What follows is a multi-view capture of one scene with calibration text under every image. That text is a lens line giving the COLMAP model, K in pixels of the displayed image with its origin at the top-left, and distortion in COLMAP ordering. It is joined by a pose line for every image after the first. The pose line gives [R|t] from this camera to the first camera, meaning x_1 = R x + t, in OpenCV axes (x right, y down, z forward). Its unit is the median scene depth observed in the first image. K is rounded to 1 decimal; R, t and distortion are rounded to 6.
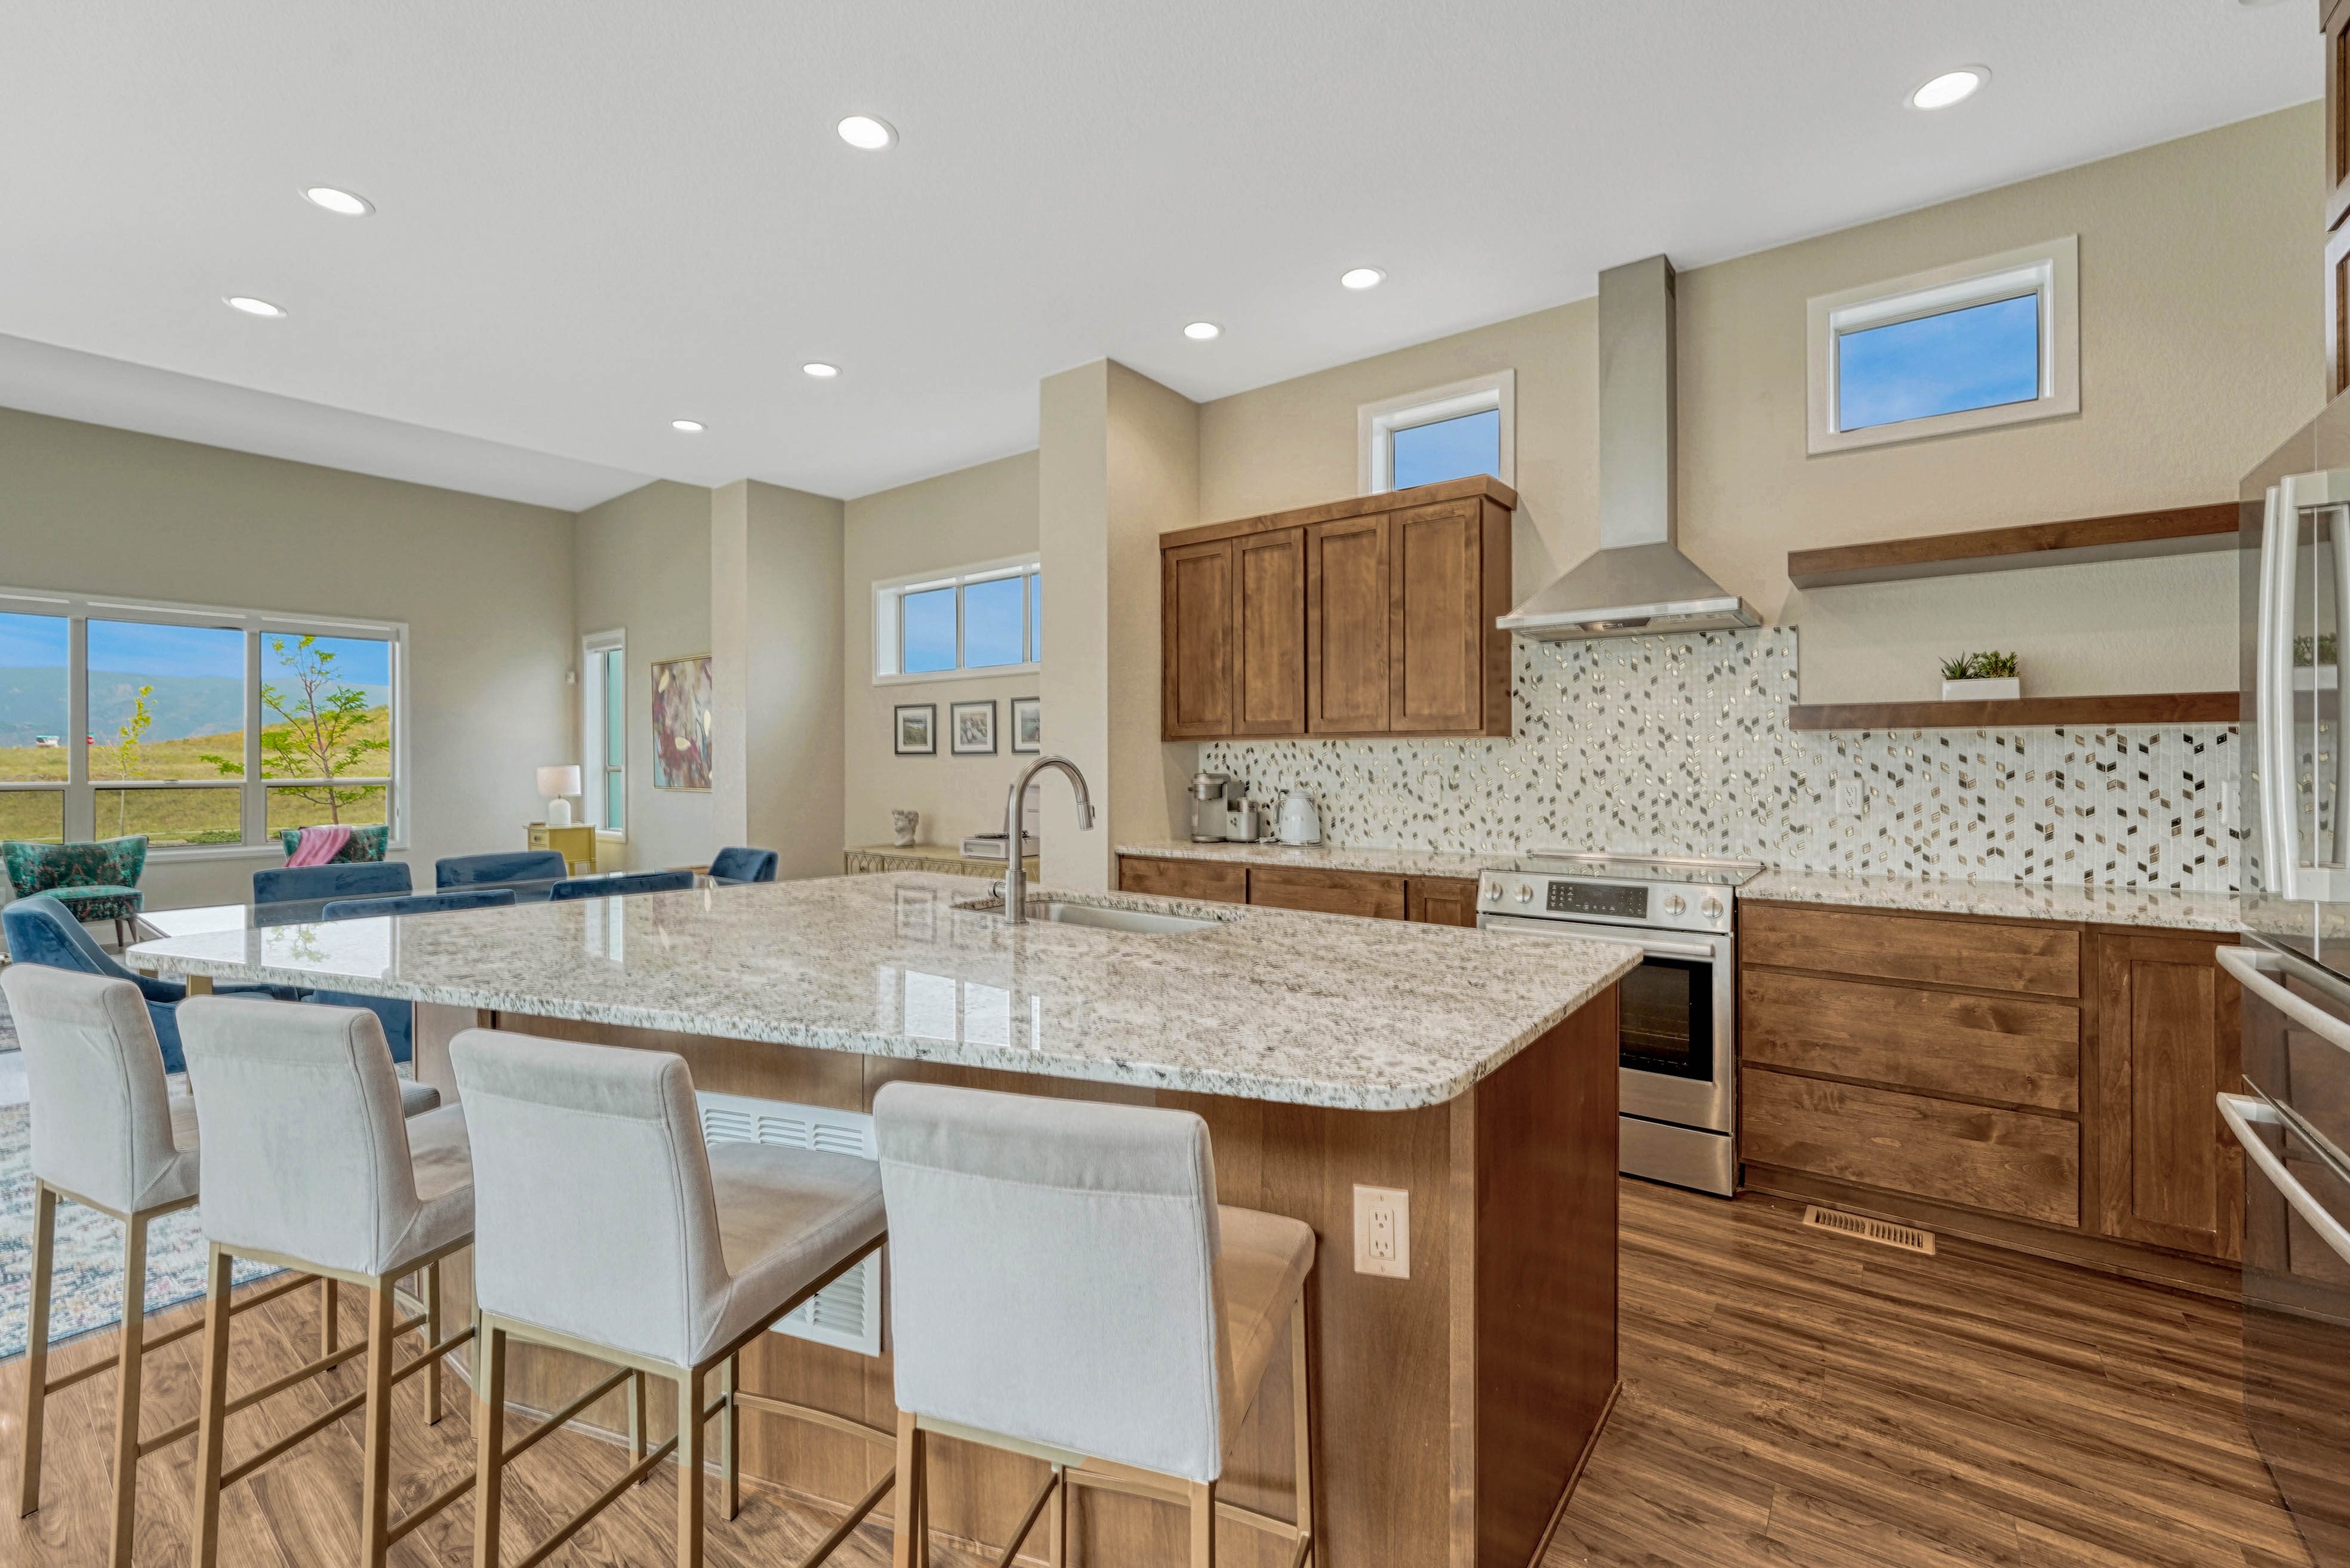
lens RADIAL K [[985.0, 0, 1174.6], [0, 985.0, 755.2], [0, 0, 1]] dist [-0.013434, 0.003093]
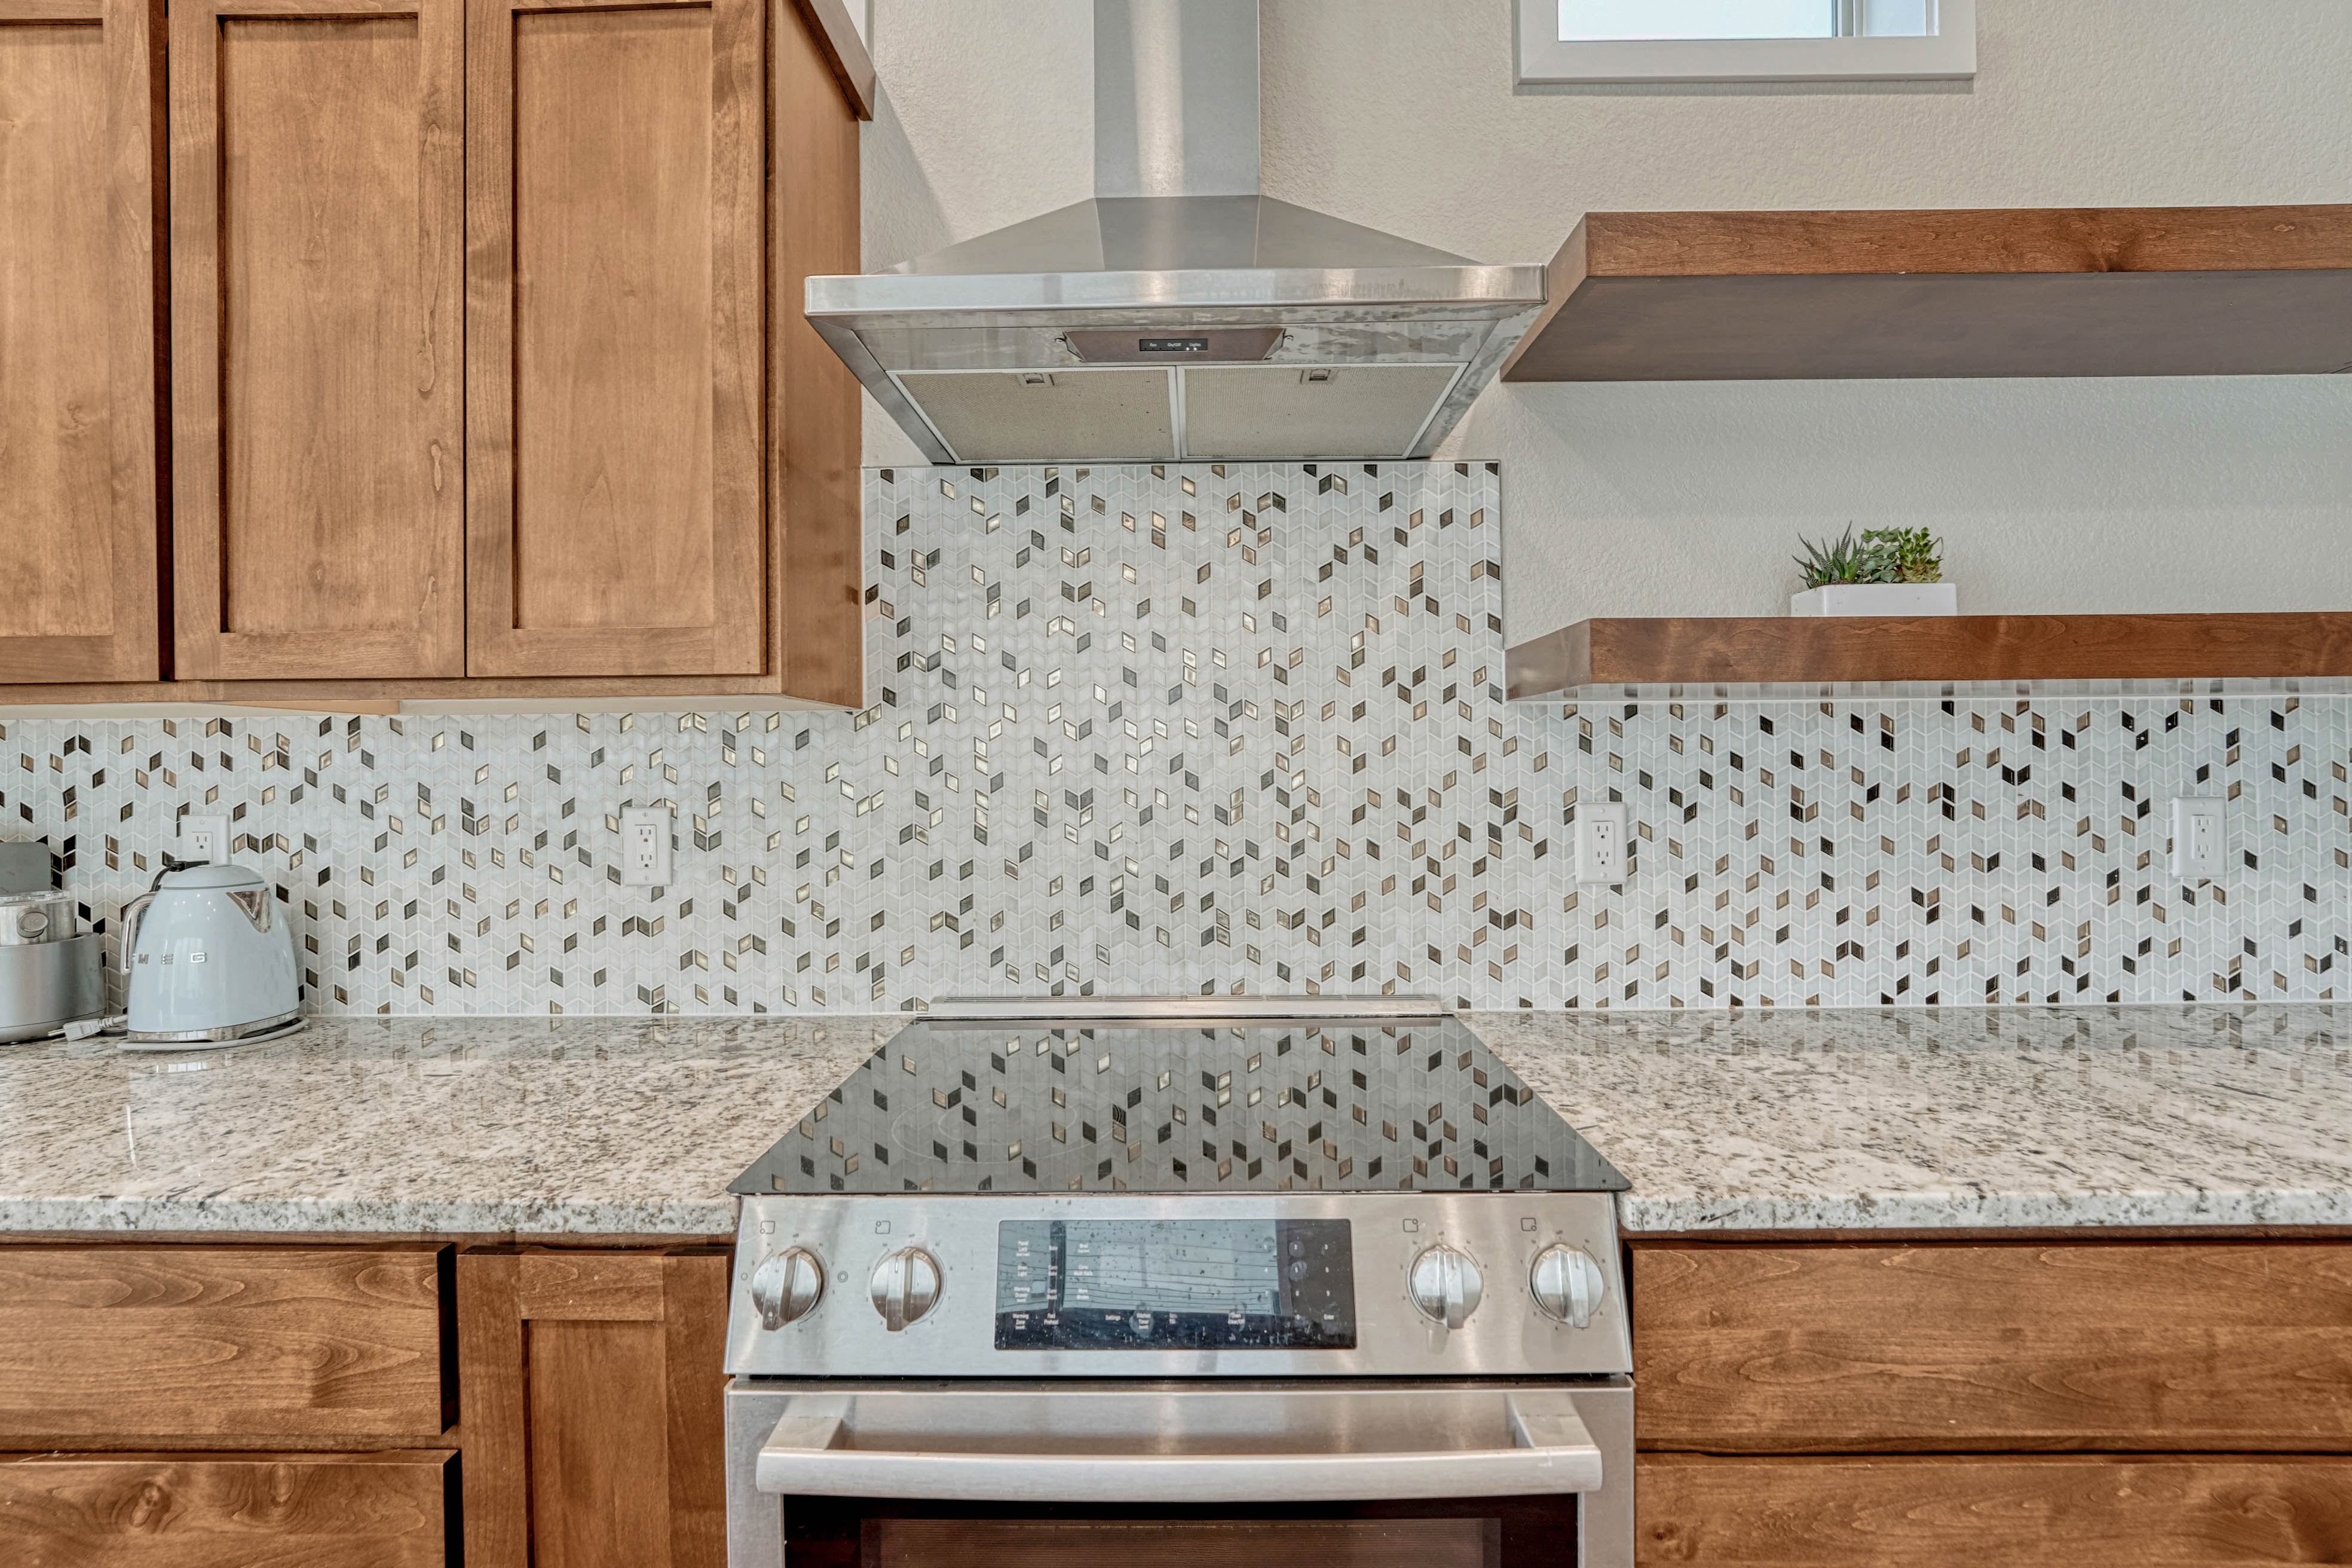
lens RADIAL K [[985.8, 0, 1178.3], [0, 985.8, 774.2], [0, 0, 1]] dist [-0.013434, 0.003093]
pose [[0.803309, -0.008099, 0.595507, 0.211303], [0.002911, 0.999949, 0.009672, 0.004029], [-0.595555, -0.006036, 0.803292, 0.612539]]
